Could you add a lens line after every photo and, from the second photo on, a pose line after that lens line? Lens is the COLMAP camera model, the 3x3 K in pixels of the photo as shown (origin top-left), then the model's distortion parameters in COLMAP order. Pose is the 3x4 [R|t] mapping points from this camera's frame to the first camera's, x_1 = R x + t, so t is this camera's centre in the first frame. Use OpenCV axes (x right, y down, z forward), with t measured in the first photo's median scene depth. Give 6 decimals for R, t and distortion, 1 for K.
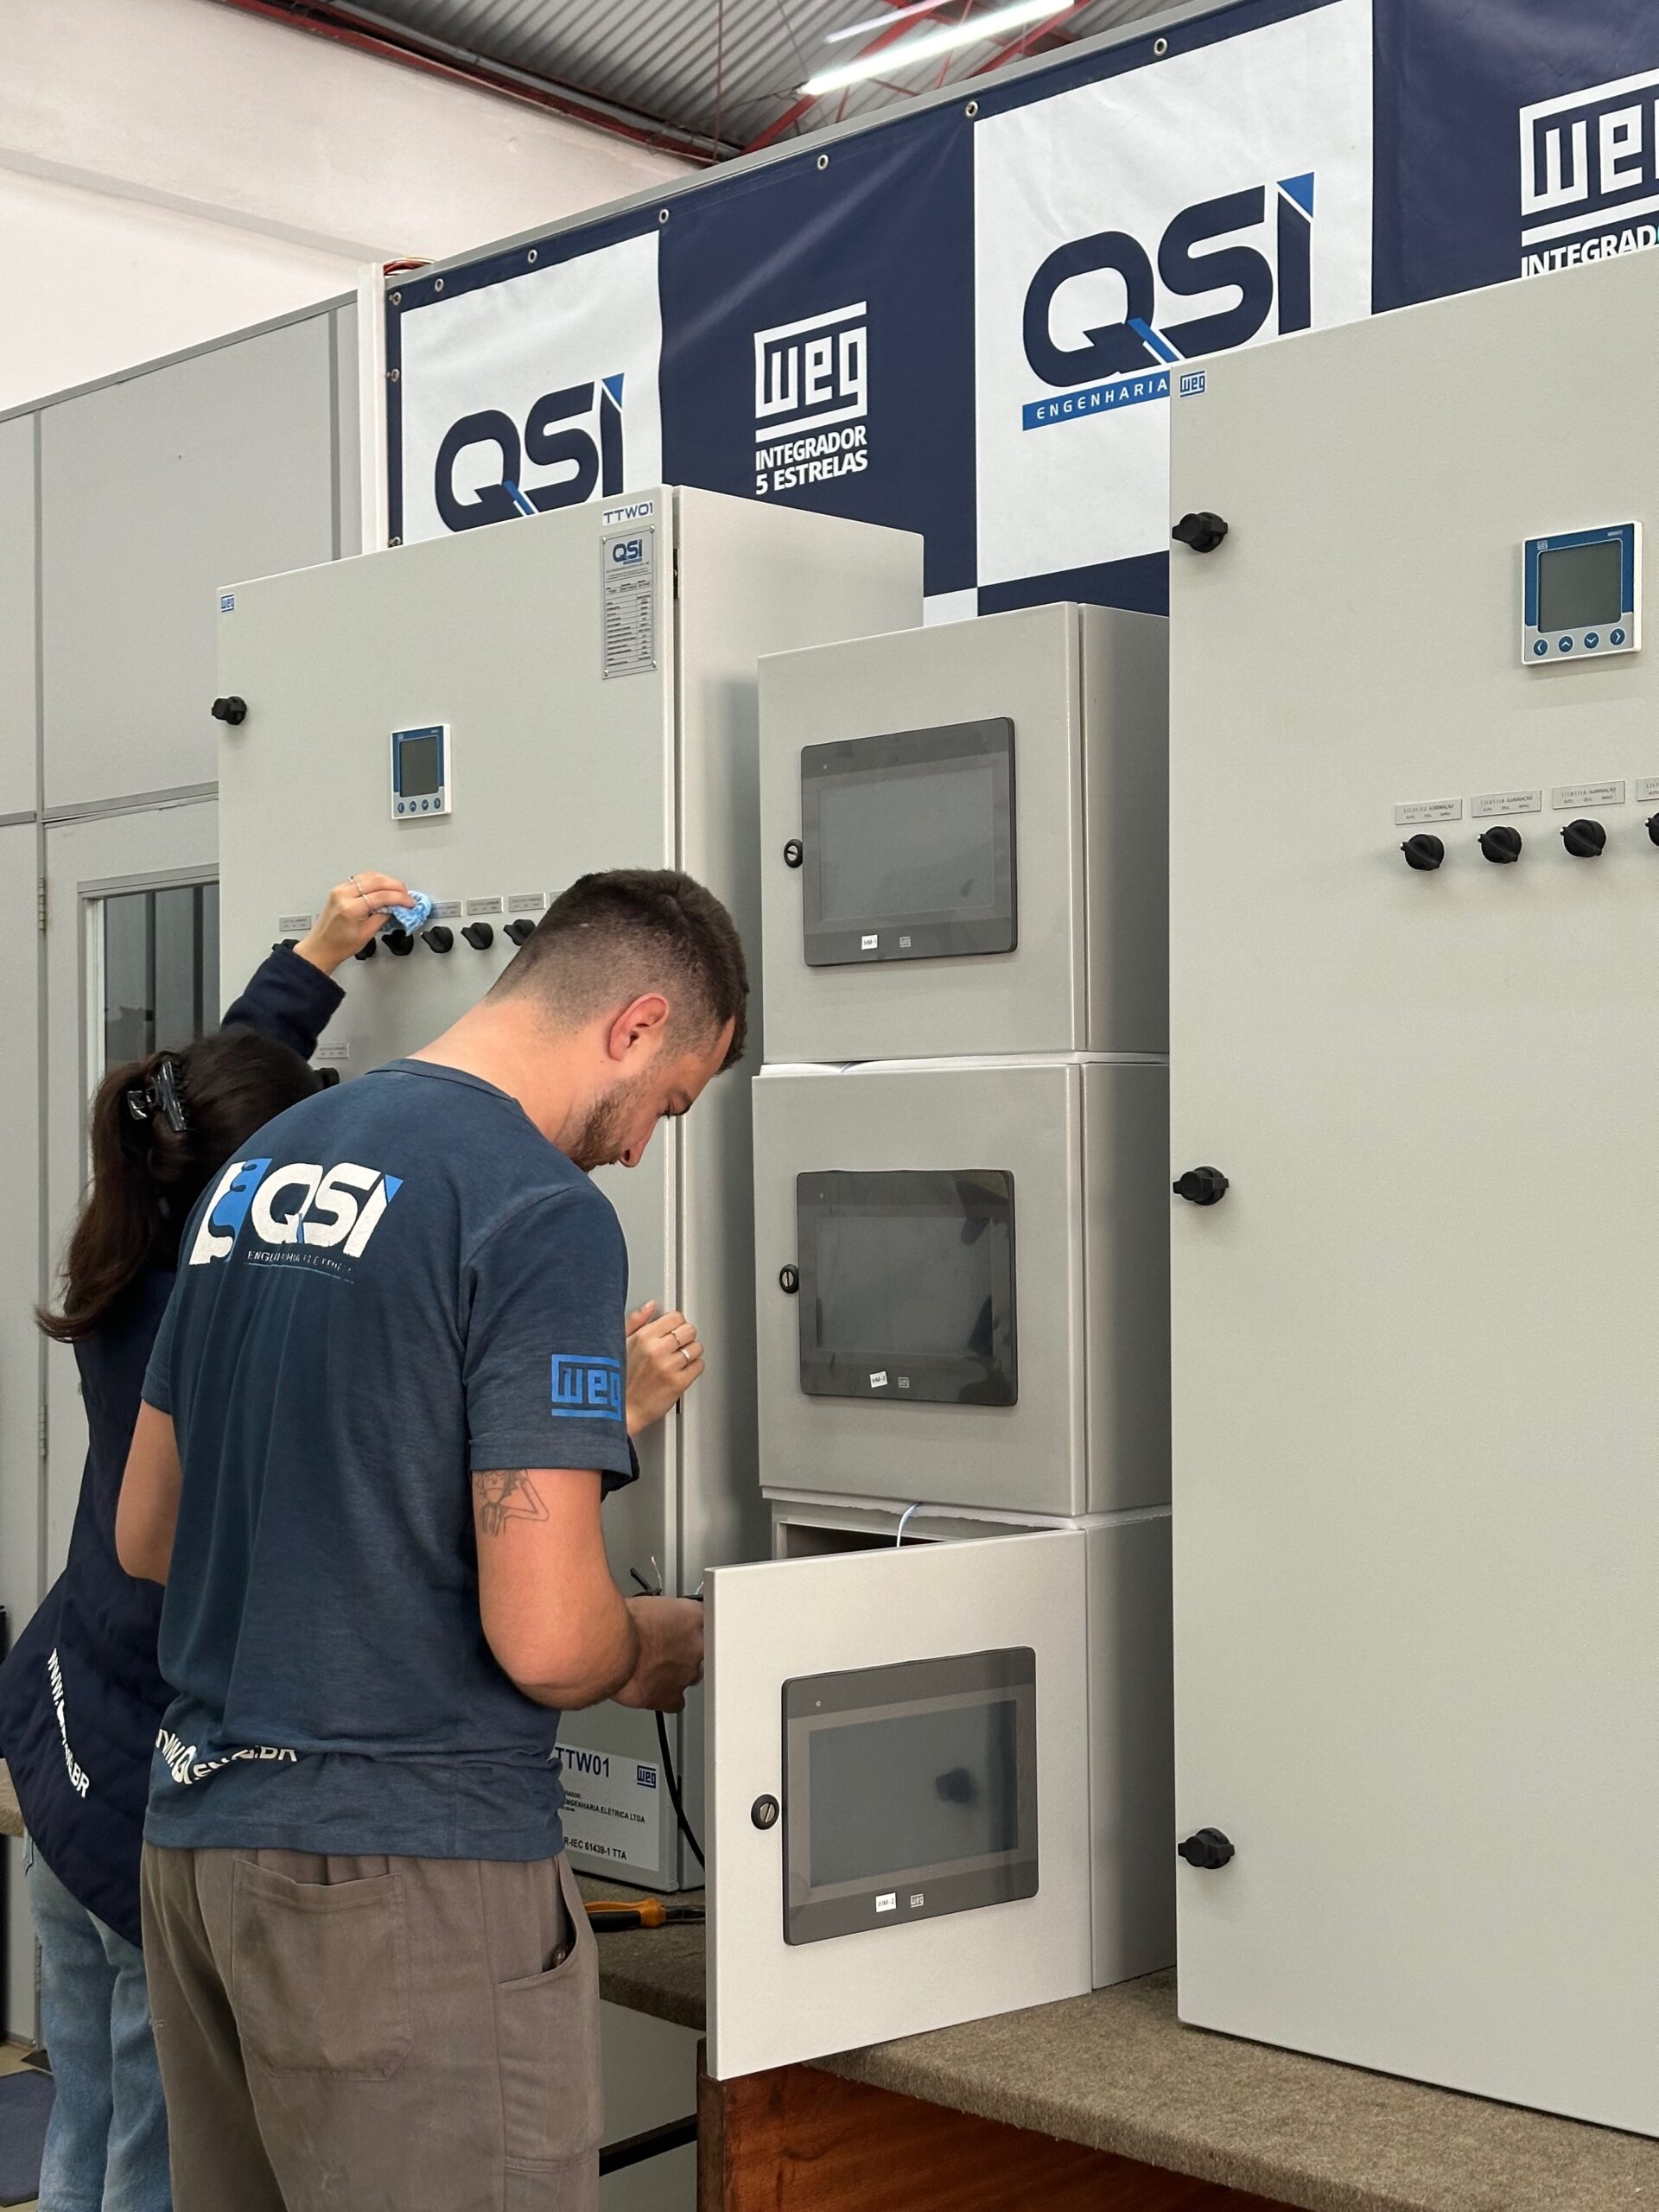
lens RADIAL K [[3078.3, 0, 808.4], [0, 3078.3, 1113.8], [0, 0, 1]] dist [0.135797, 0.000000]
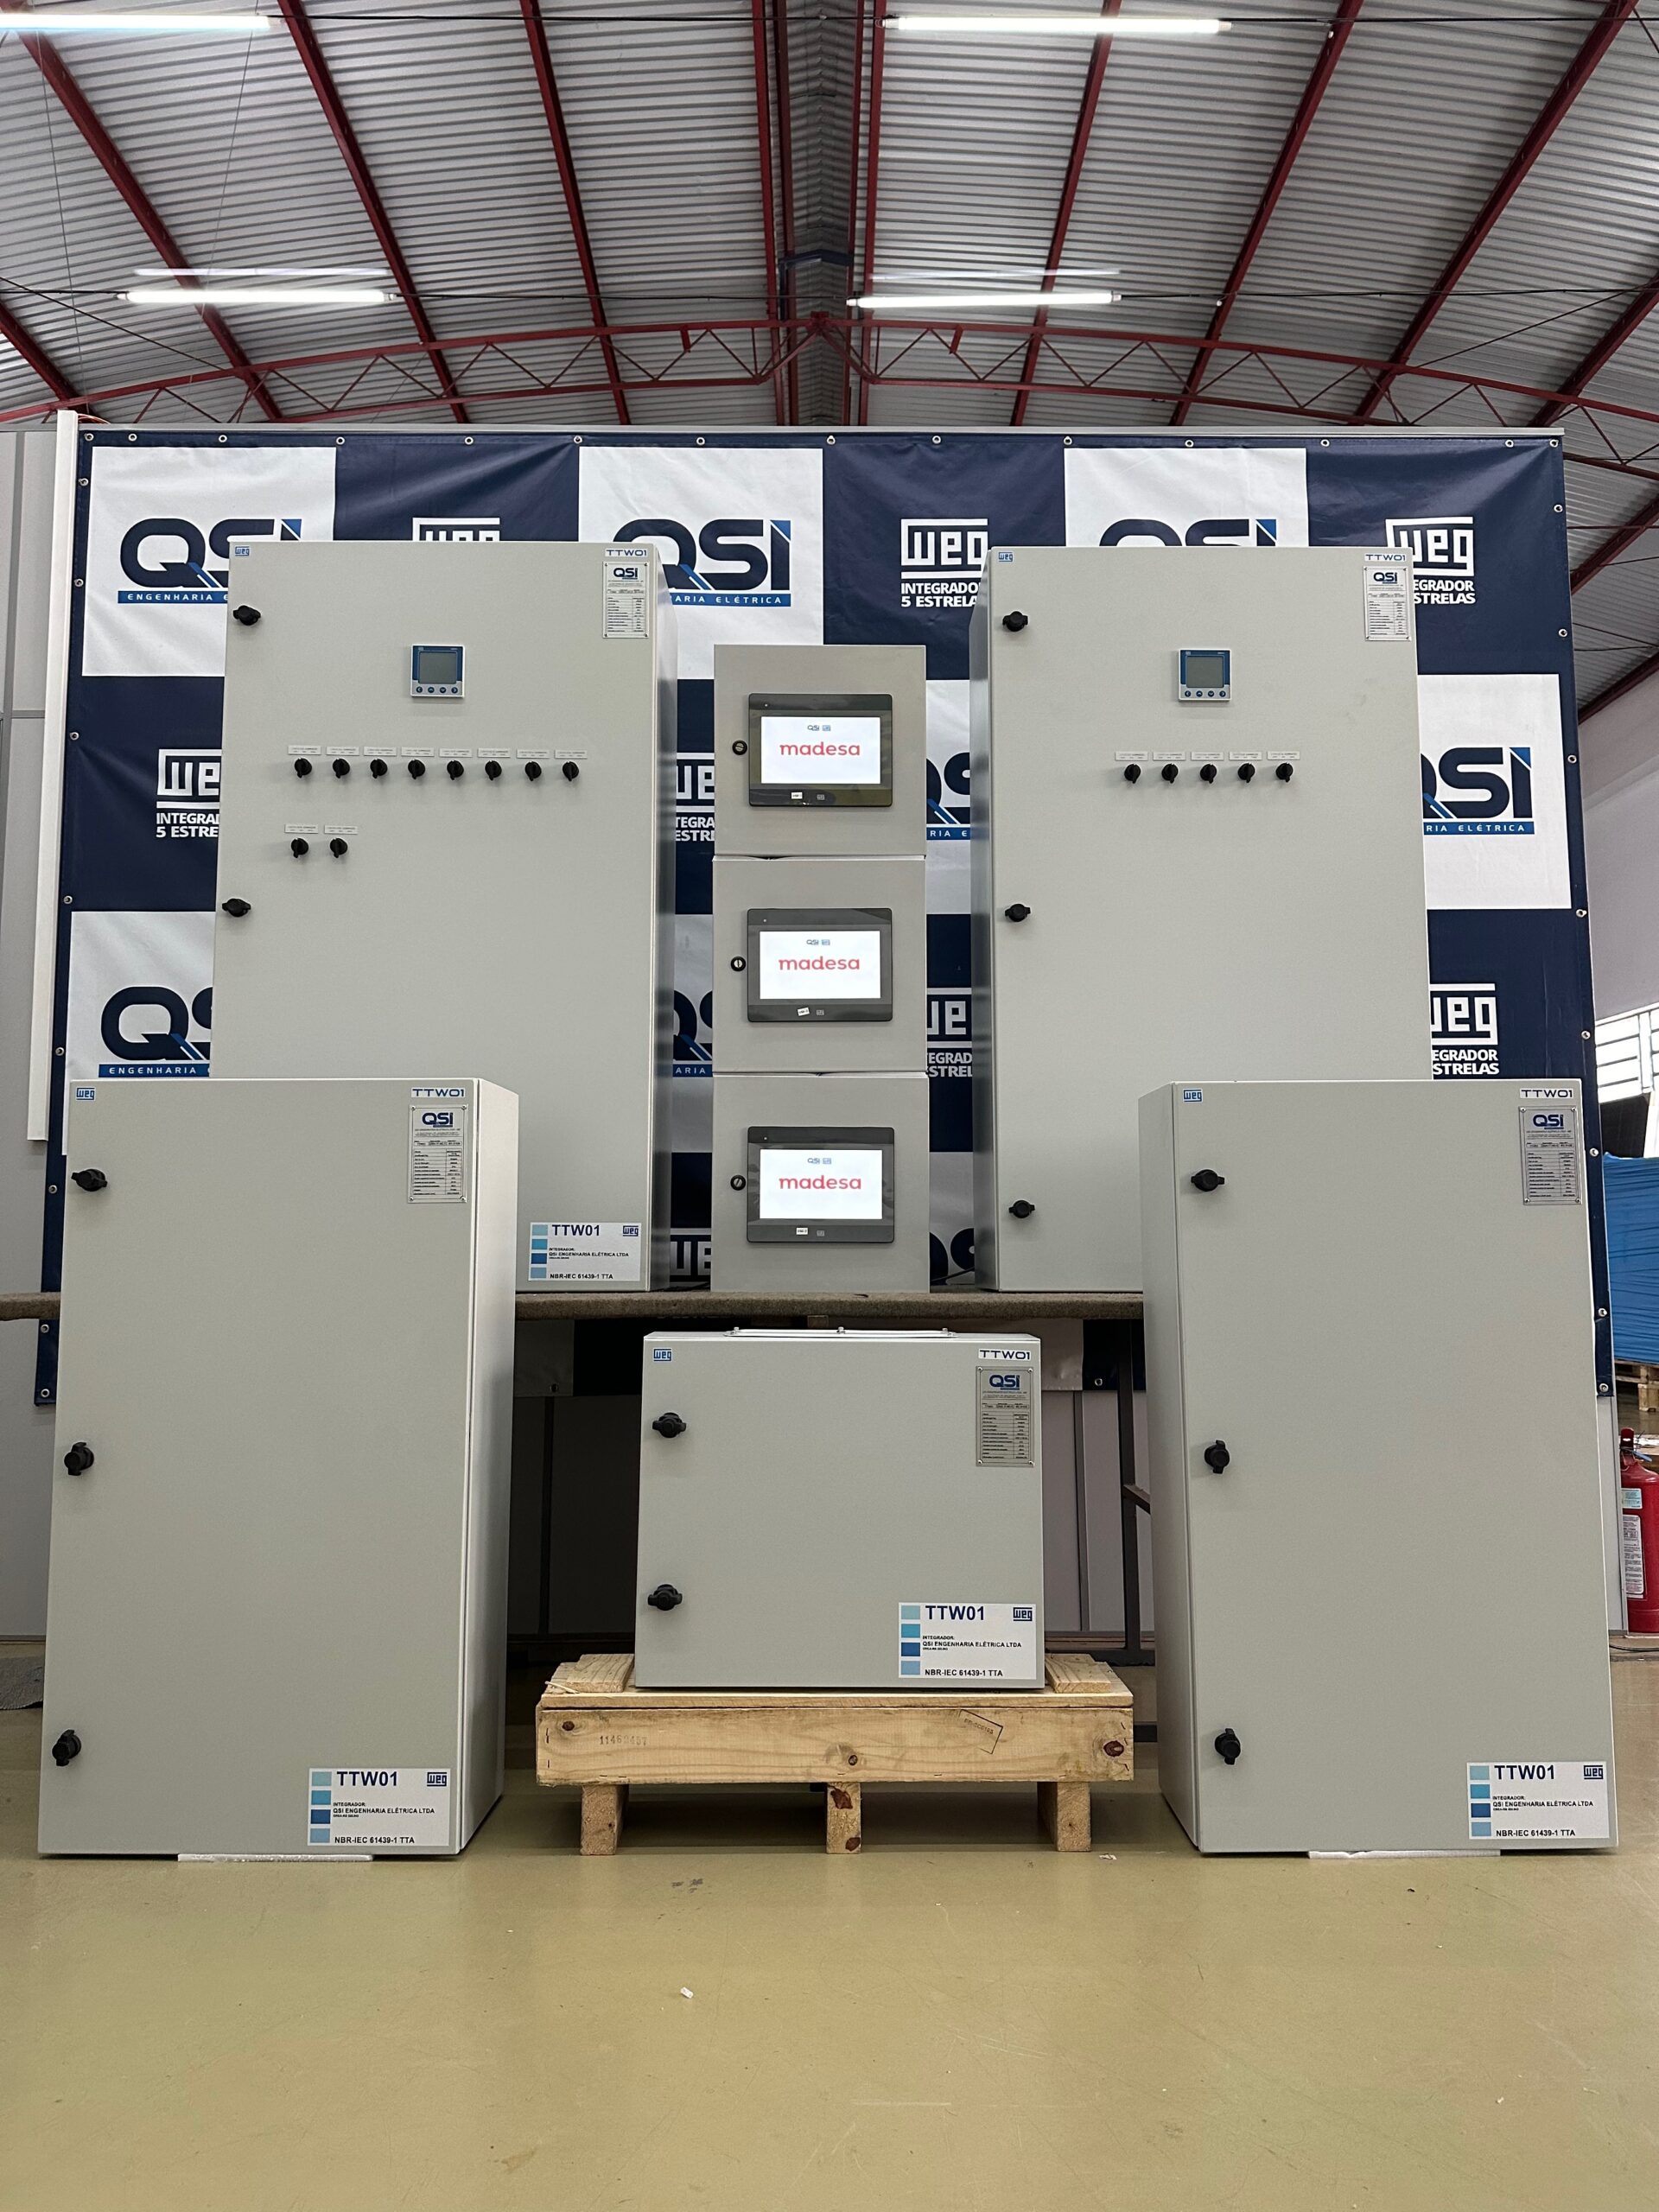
lens RADIAL K [[1572.3, 0, 839.9], [0, 1572.3, 1116.3], [0, 0, 1]] dist [0.049138, -0.043862]
pose [[0.693339, 0.065221, 0.717654, -0.549612], [-0.006596, 0.996428, -0.084183, 0.191579], [-0.720581, 0.053633, 0.691293, 0.237082]]
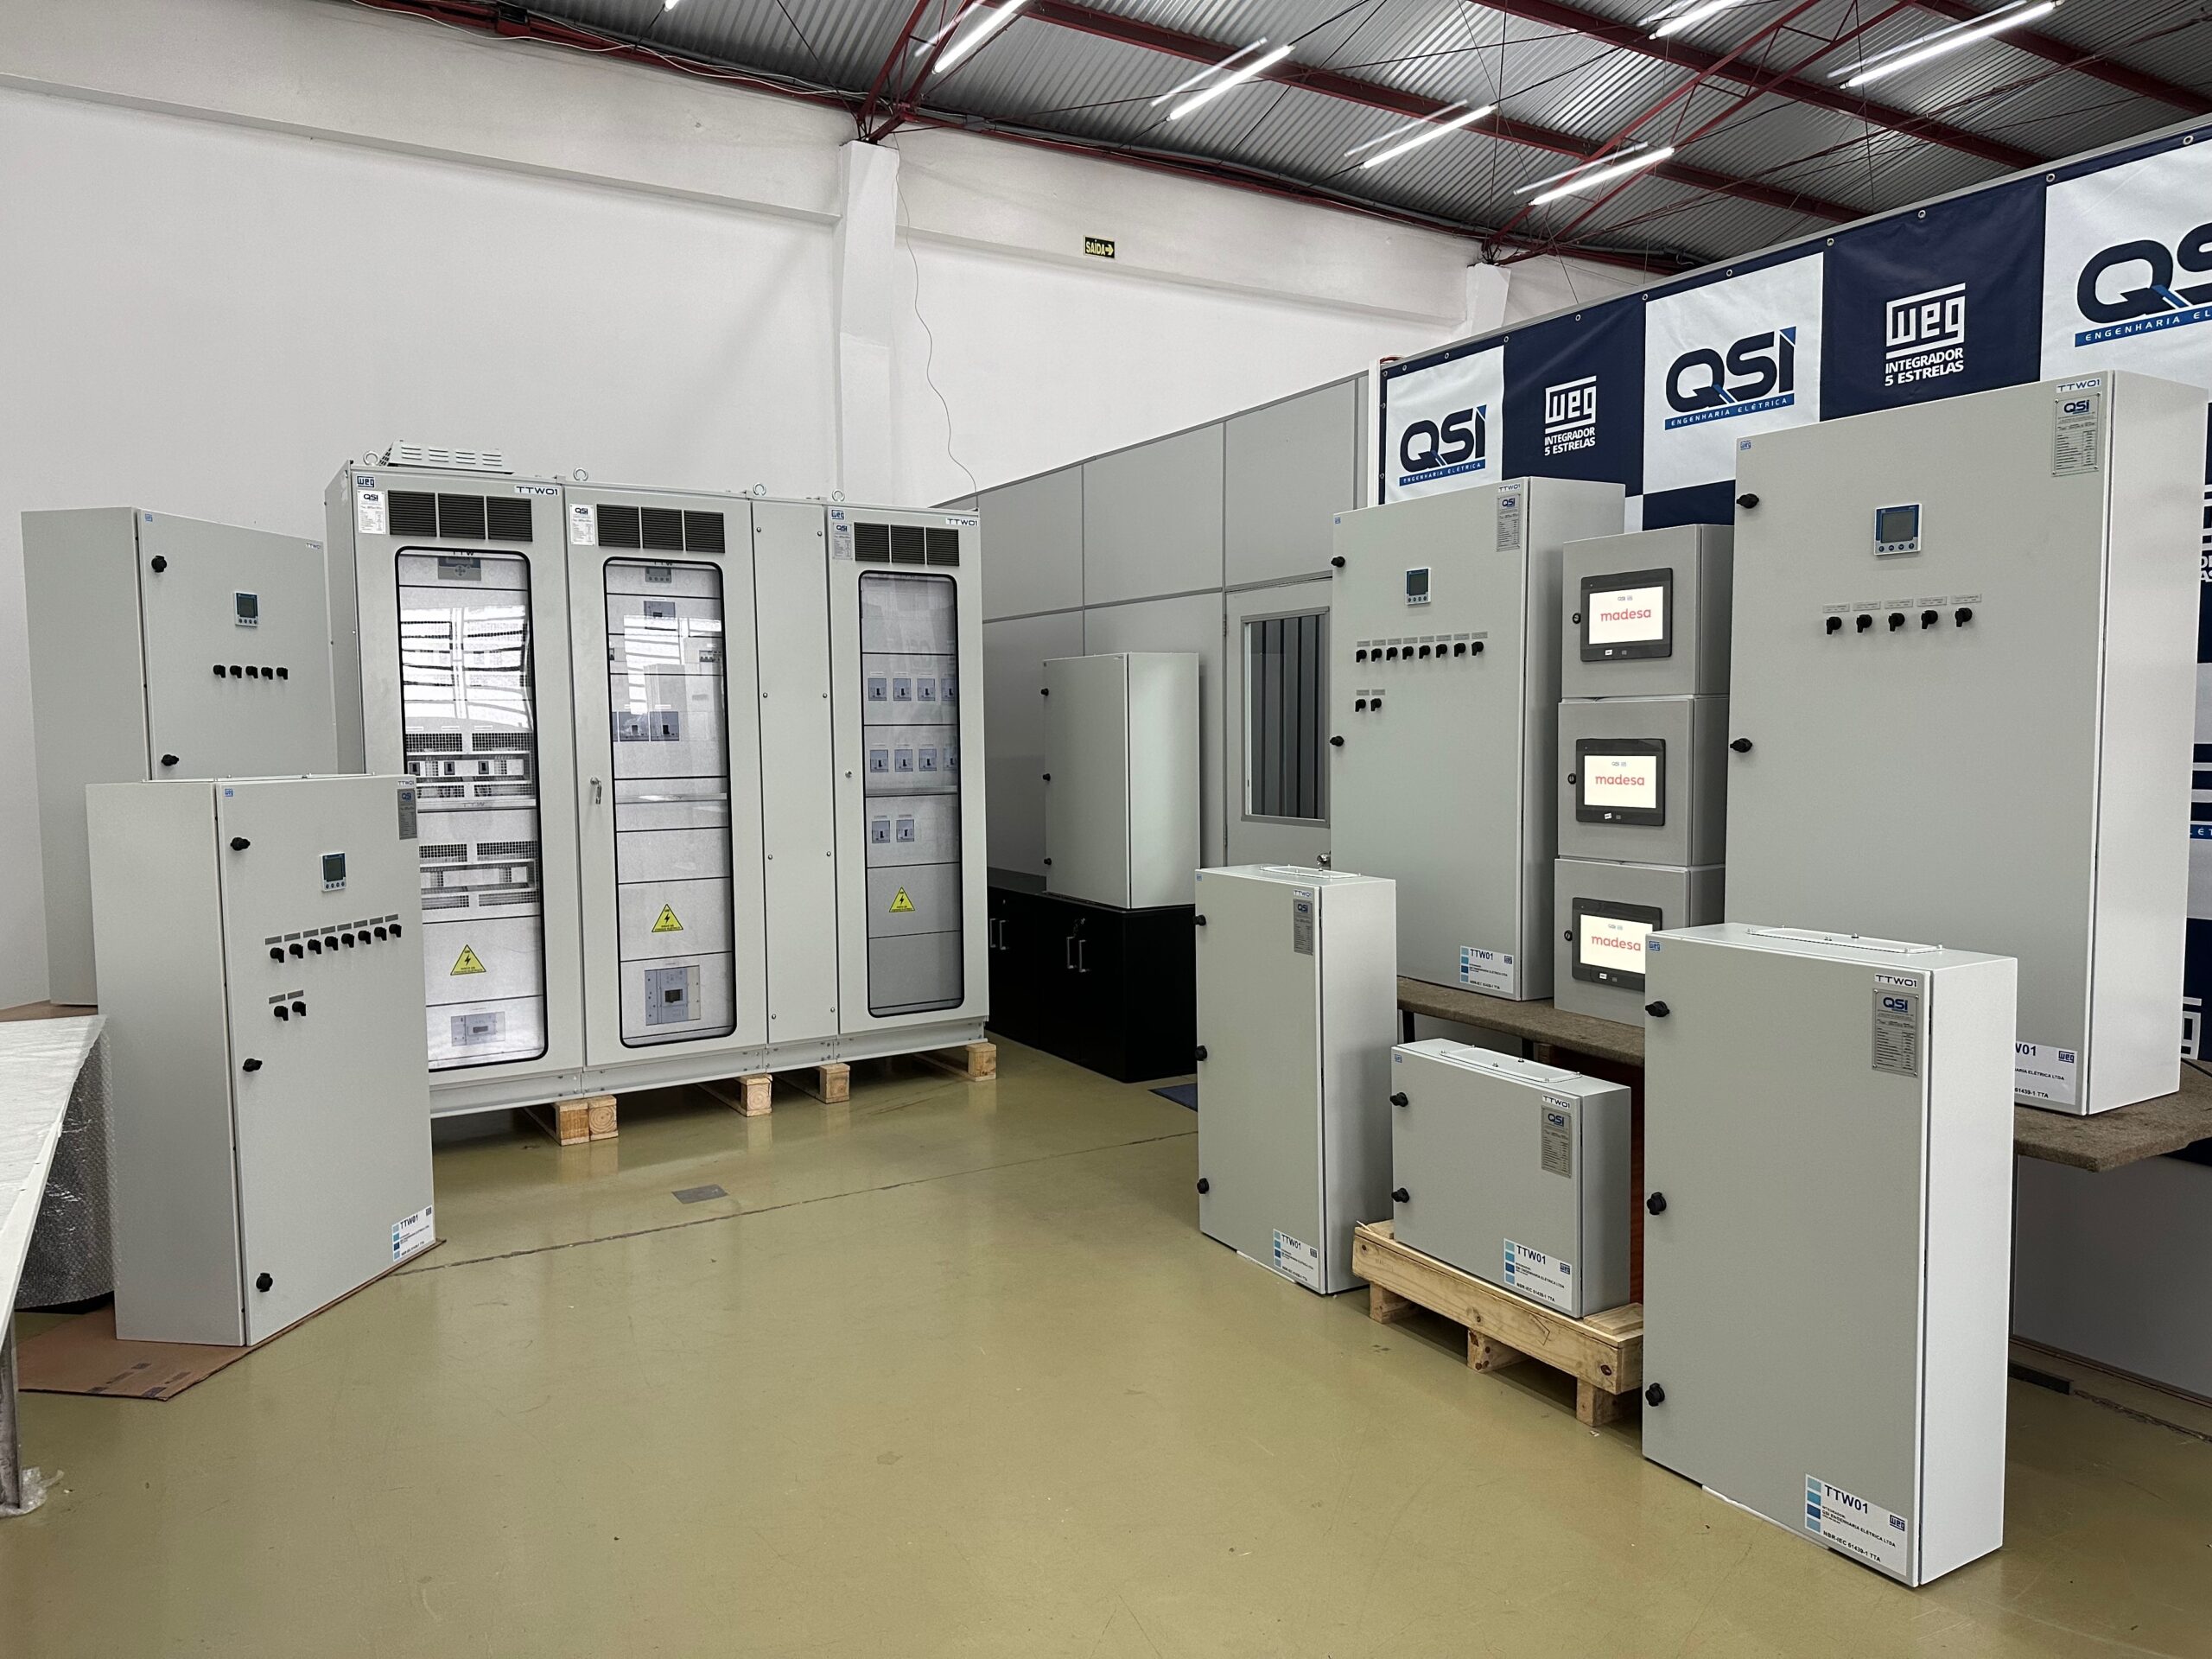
lens RADIAL K [[1572.3, 0, 1099.4], [0, 1572.3, 849.4], [0, 0, 1]] dist [0.049138, -0.043862]
pose [[0.970553, 0.009929, -0.240685, -0.062406], [0.014390, 0.994976, 0.099076, -0.023635], [0.240459, -0.099623, 0.965533, -0.360639]]
